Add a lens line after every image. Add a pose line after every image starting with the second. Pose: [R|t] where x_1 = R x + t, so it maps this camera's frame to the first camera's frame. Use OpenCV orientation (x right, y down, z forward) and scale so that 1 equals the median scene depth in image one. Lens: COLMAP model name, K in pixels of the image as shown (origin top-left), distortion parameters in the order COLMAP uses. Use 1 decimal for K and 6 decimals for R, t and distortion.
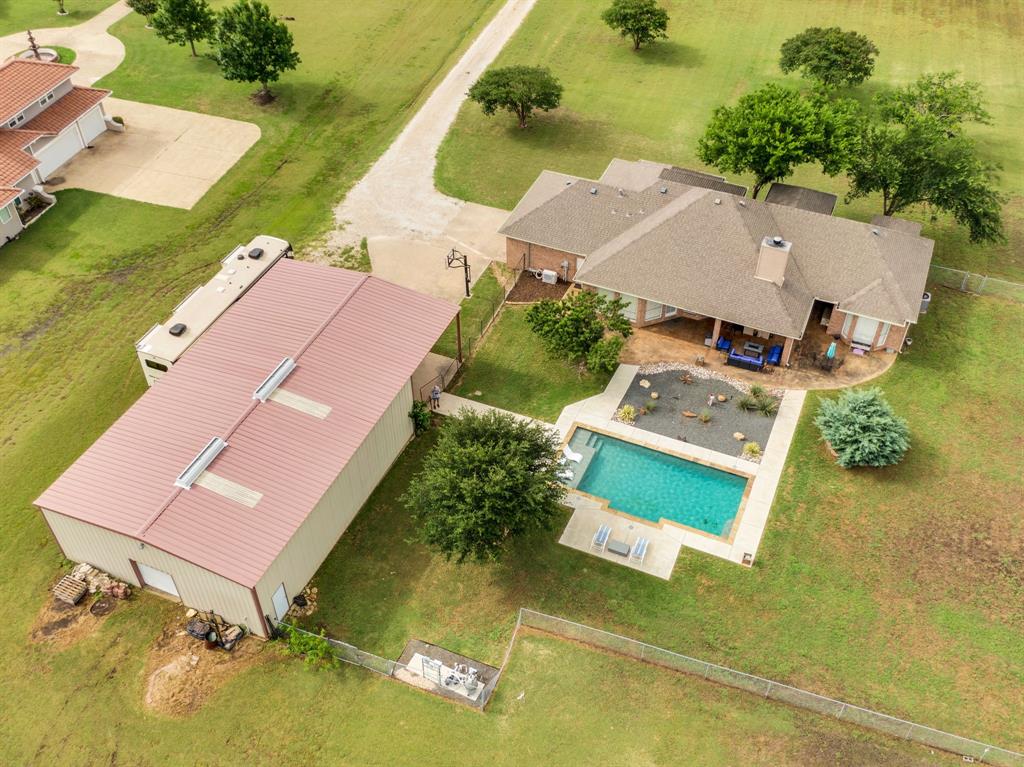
lens RADIAL K [[988.6, 0, 513.9], [0, 988.6, 384.0], [0, 0, 1]] dist [0.022774, 0.000000]
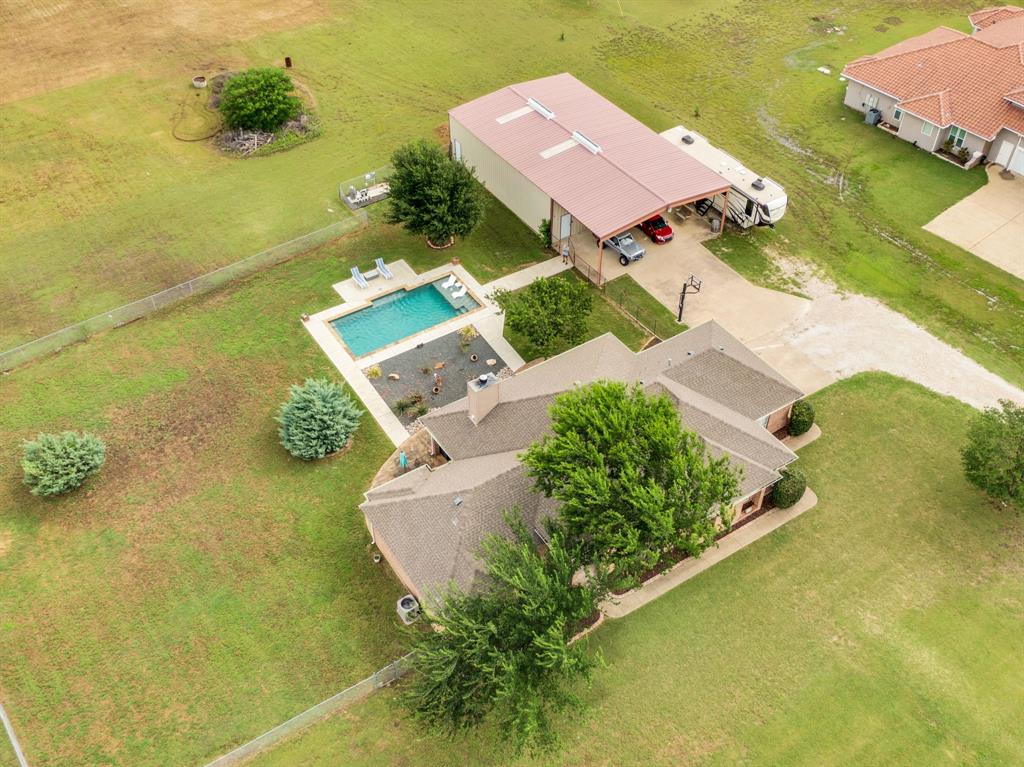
lens RADIAL K [[988.6, 0, 511.7], [0, 988.6, 383.0], [0, 0, 1]] dist [0.022774, 0.000000]
pose [[-0.554099, 0.581233, -0.595938, 0.826145], [-0.569998, 0.256831, 0.780474, -0.909733], [0.606693, 0.772144, 0.188992, 0.842651]]
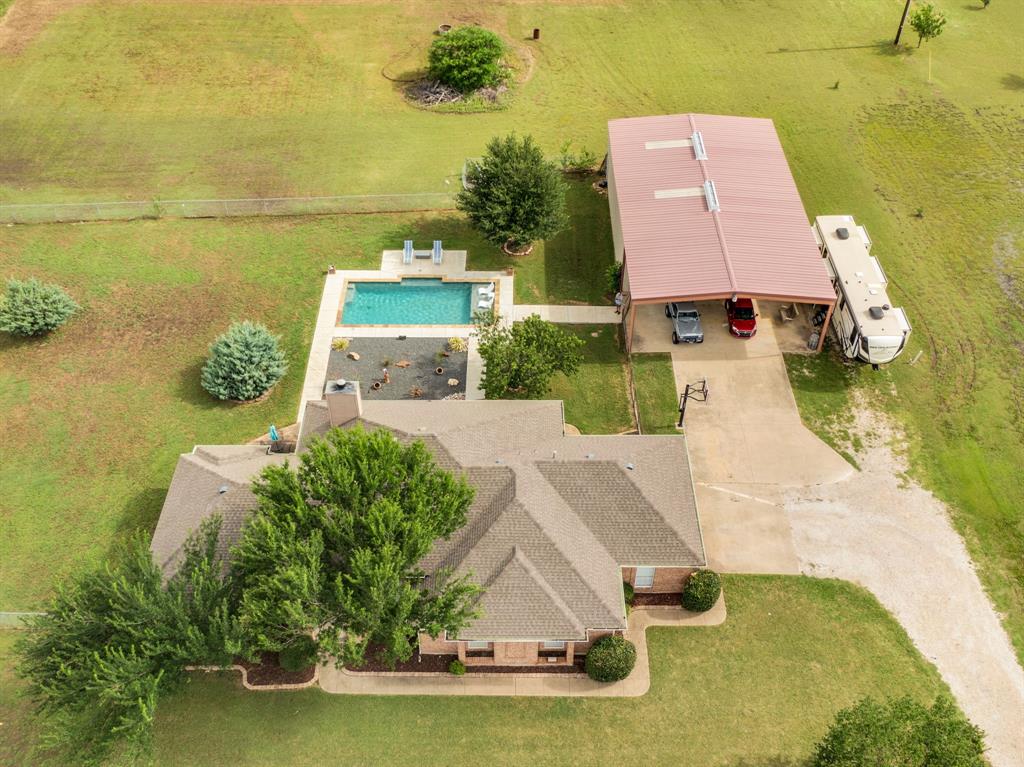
lens RADIAL K [[988.6, 0, 515.1], [0, 988.6, 383.2], [0, 0, 1]] dist [0.022774, 0.000000]
pose [[-0.918094, 0.275601, -0.284865, 0.373877], [-0.272430, 0.083255, 0.958567, -1.019784], [0.287899, 0.957660, -0.001354, 1.049187]]
